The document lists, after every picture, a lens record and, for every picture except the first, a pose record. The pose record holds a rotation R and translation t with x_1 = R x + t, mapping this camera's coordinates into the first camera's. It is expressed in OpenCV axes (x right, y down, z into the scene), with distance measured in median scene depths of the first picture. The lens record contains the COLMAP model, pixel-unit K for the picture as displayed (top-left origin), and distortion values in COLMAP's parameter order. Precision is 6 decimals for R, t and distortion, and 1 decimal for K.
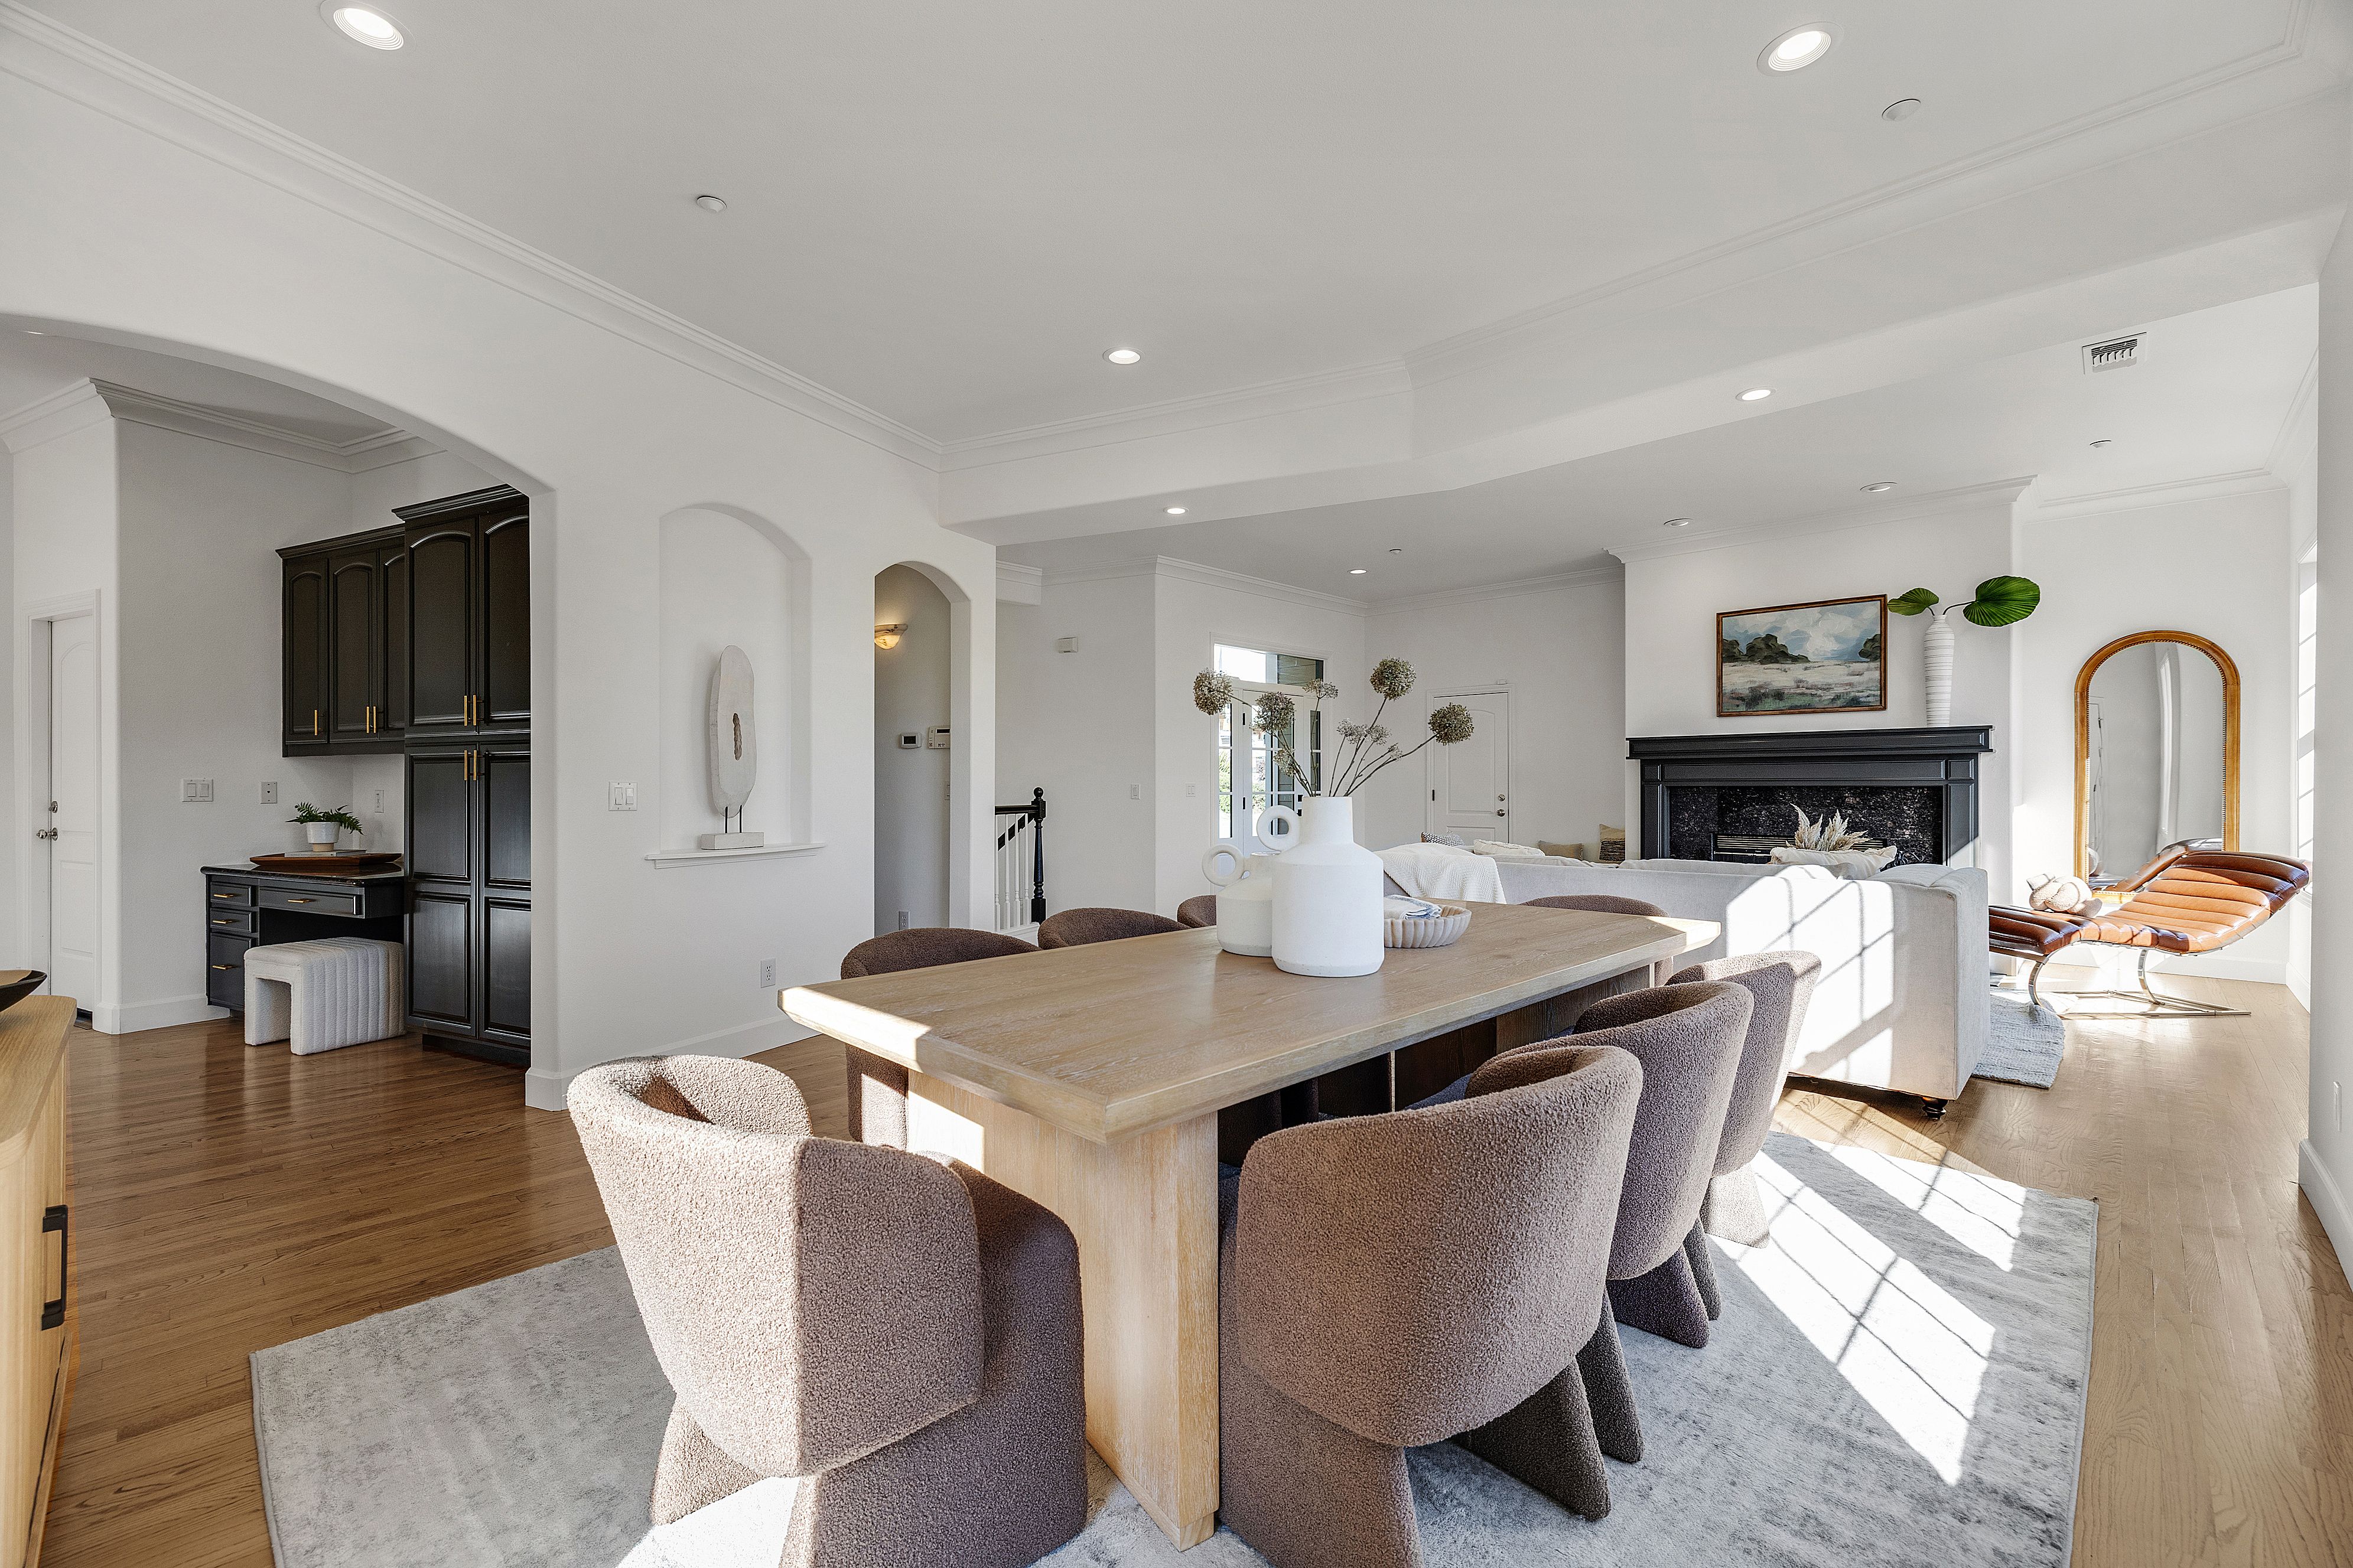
lens RADIAL K [[976.0, 0, 1170.7], [0, 976.0, 783.5], [0, 0, 1]] dist [0.001696, 0.000170]
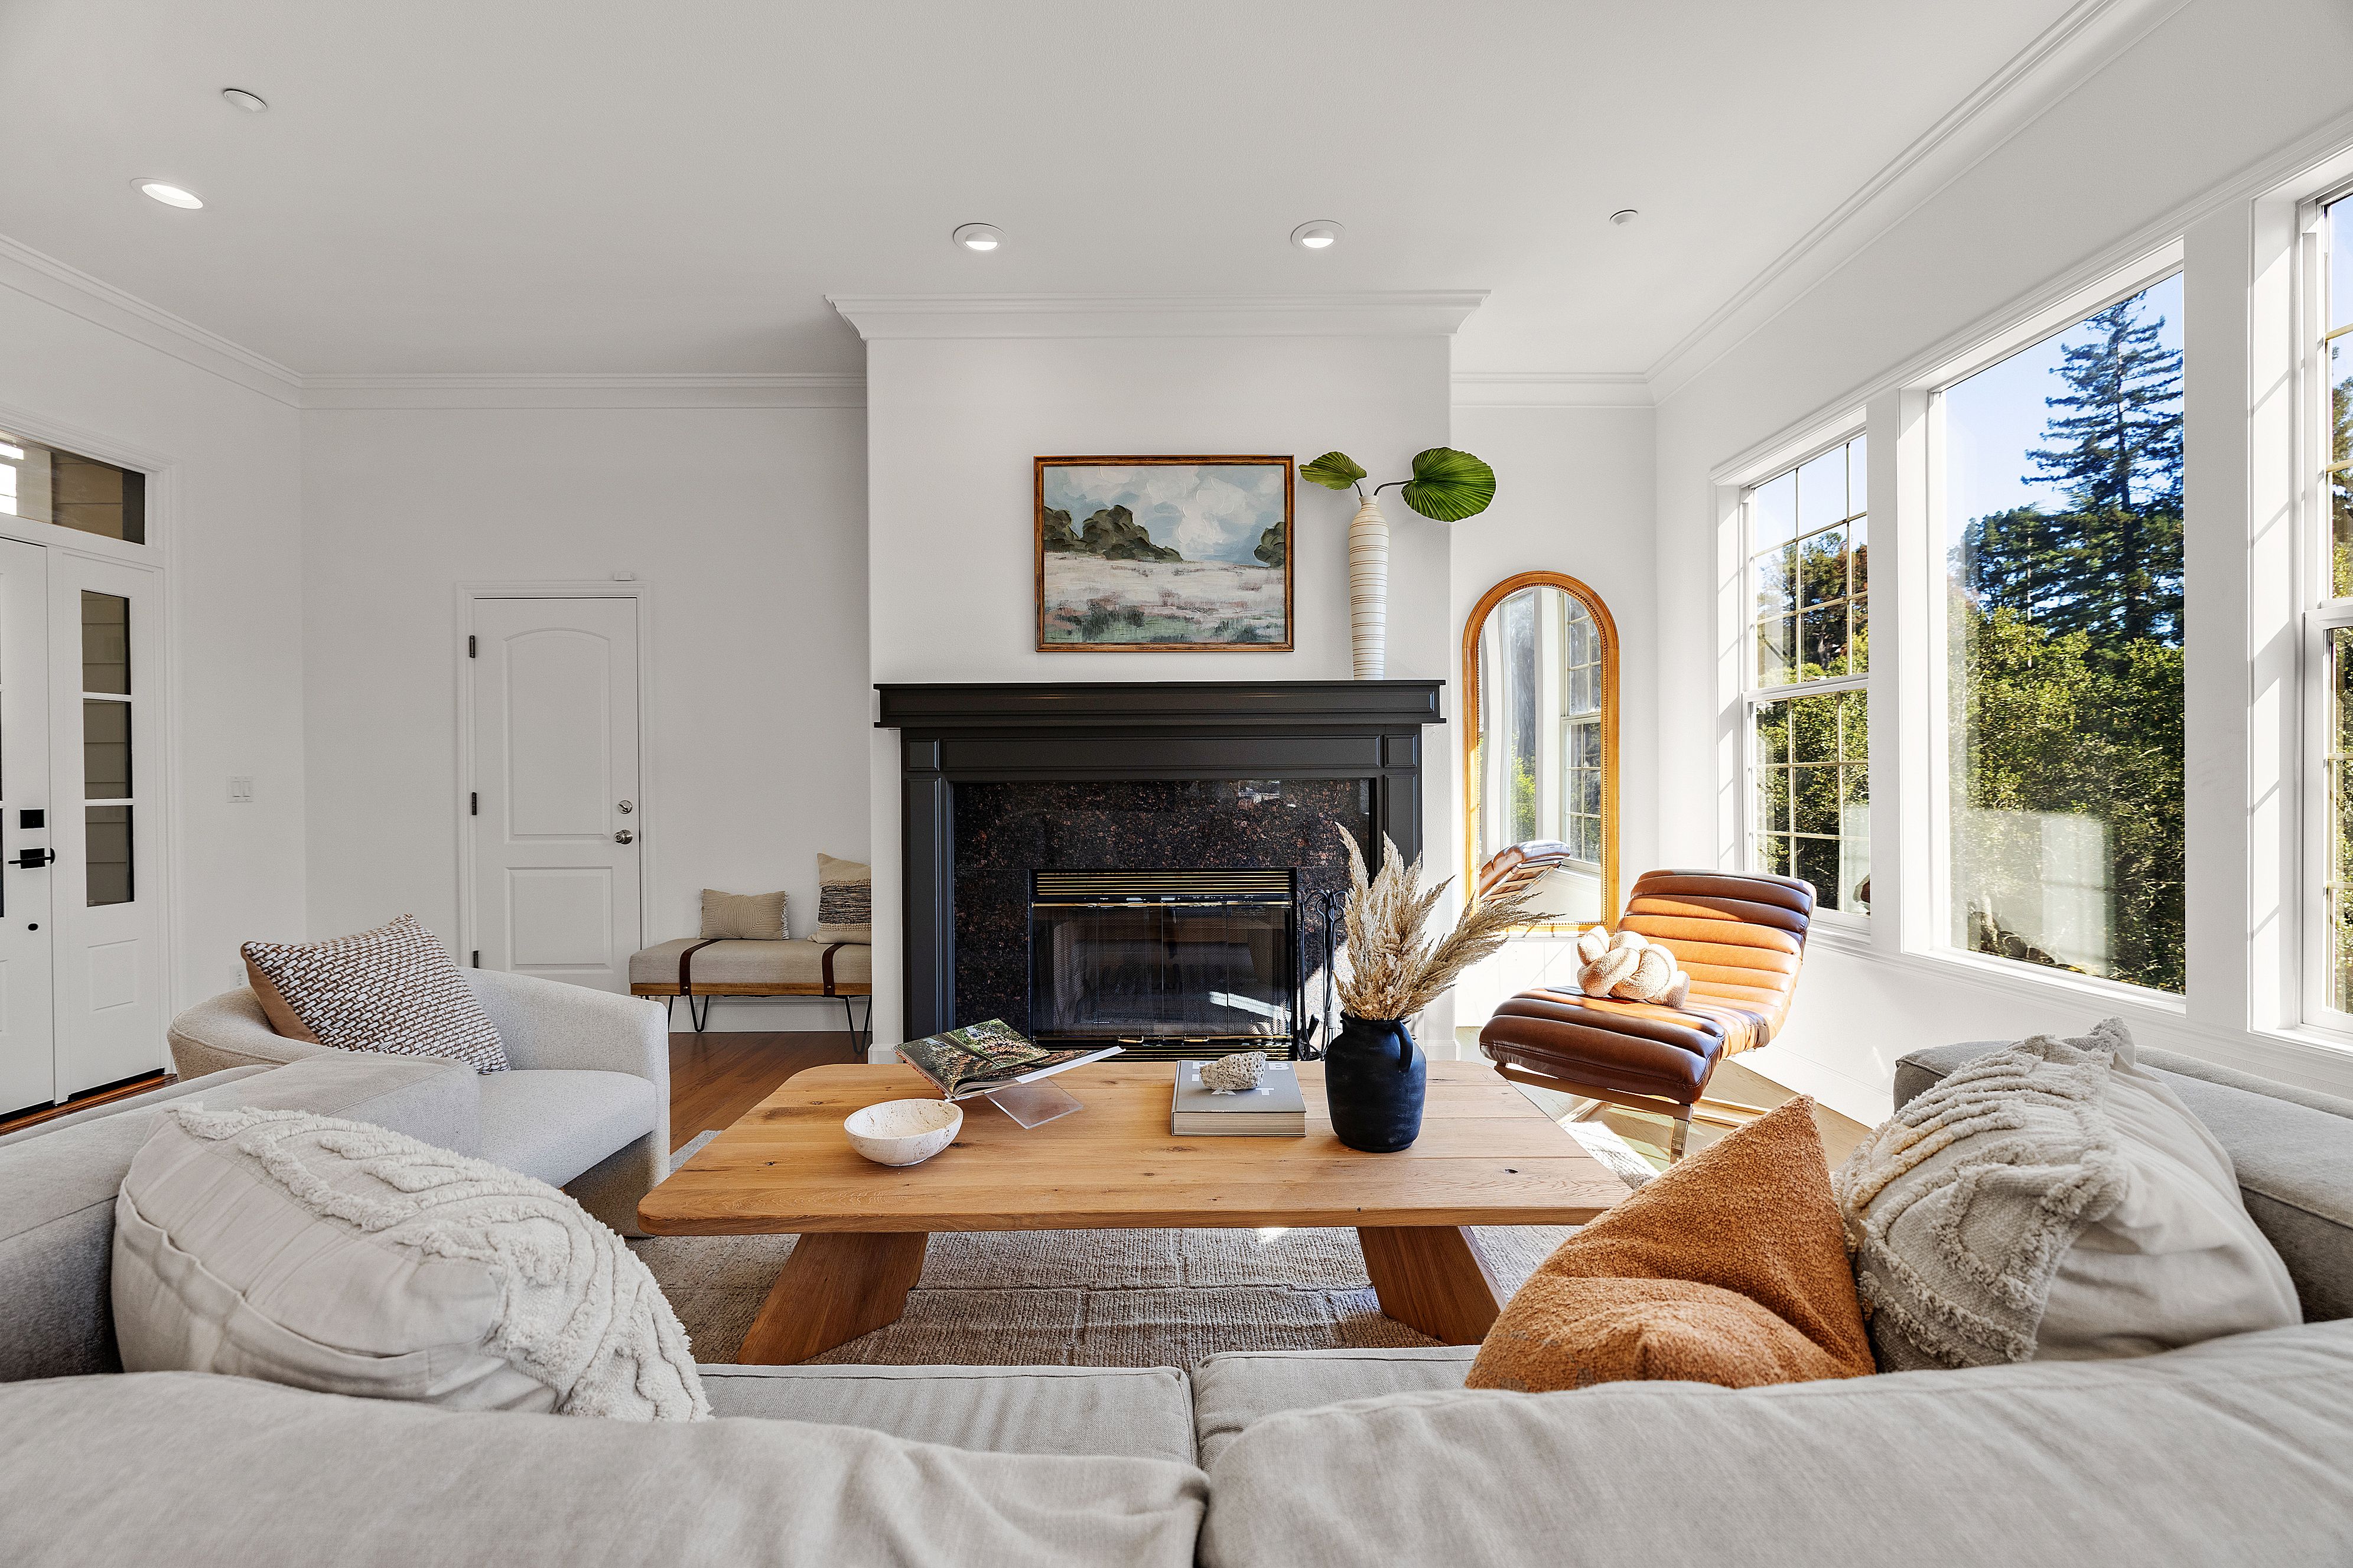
lens RADIAL K [[976.0, 0, 1170.7], [0, 976.0, 783.5], [0, 0, 1]] dist [0.001696, 0.000170]
pose [[0.711881, -0.004653, 0.702284, 0.253296], [0.003944, 0.999989, 0.002628, 0.003239], [-0.702289, 0.000899, 0.711892, 0.608422]]
